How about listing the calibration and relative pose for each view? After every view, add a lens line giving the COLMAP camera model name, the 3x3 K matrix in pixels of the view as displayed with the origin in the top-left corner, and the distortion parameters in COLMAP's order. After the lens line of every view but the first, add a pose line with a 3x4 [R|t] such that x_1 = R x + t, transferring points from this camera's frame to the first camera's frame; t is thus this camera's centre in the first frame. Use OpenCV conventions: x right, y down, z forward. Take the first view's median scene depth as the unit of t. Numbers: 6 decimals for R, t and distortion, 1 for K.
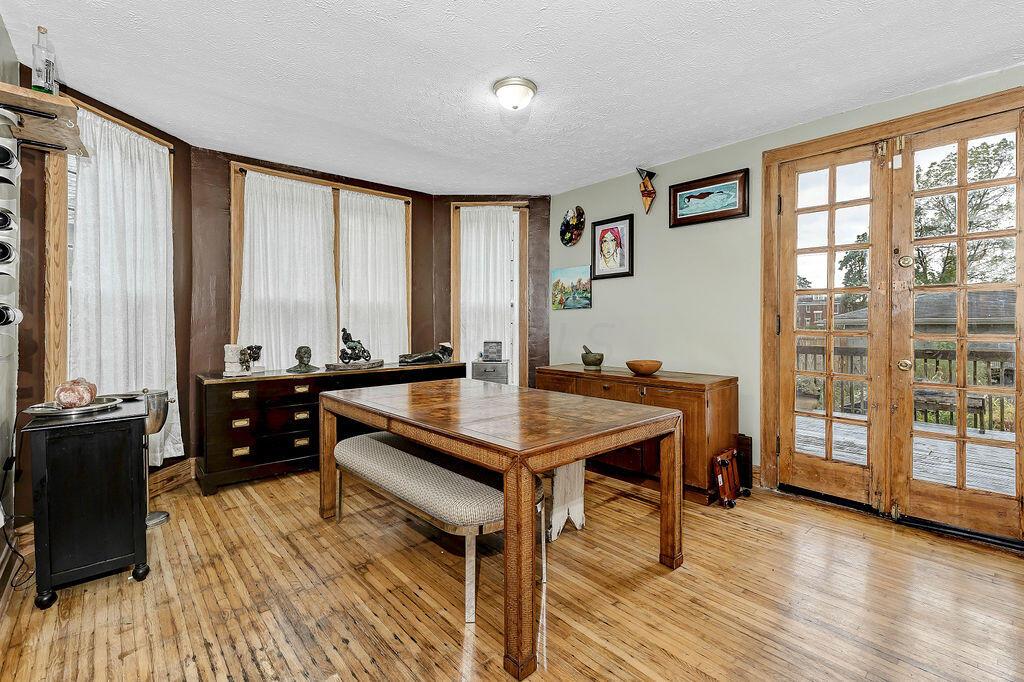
lens RADIAL K [[463.2, 0, 533.0], [0, 463.2, 329.3], [0, 0, 1]] dist [-0.001080, 0.000063]
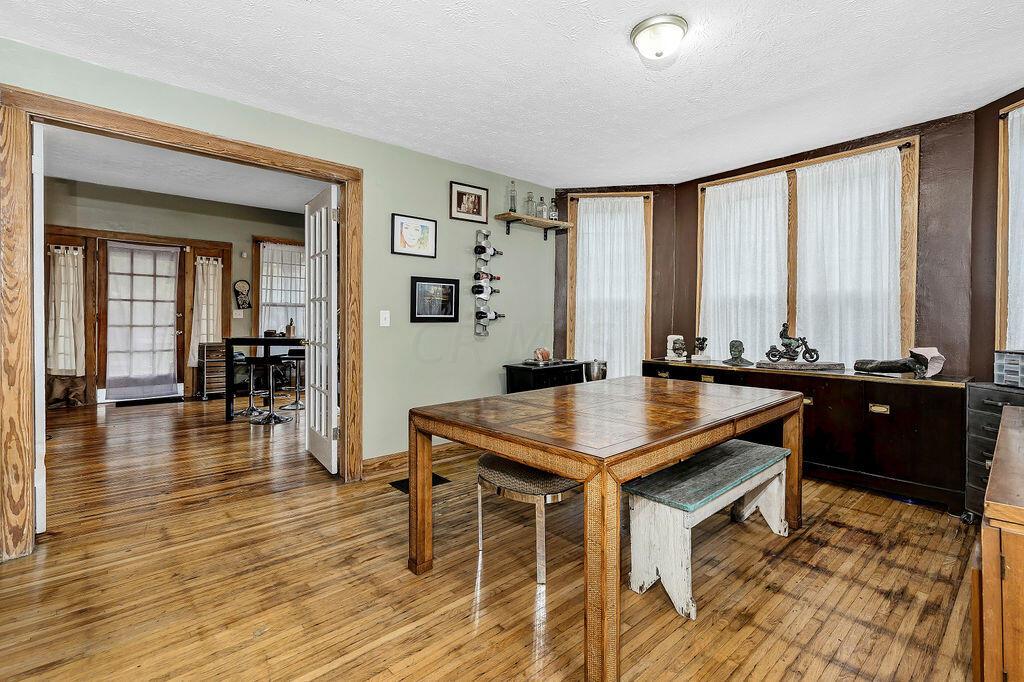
lens RADIAL K [[463.2, 0, 533.0], [0, 463.2, 329.3], [0, 0, 1]] dist [-0.001080, 0.000063]
pose [[0.023663, 0.013734, -0.999626, 0.743992], [-0.012027, 0.999837, 0.013453, 0.005359], [0.999648, 0.011704, 0.023824, 0.735576]]
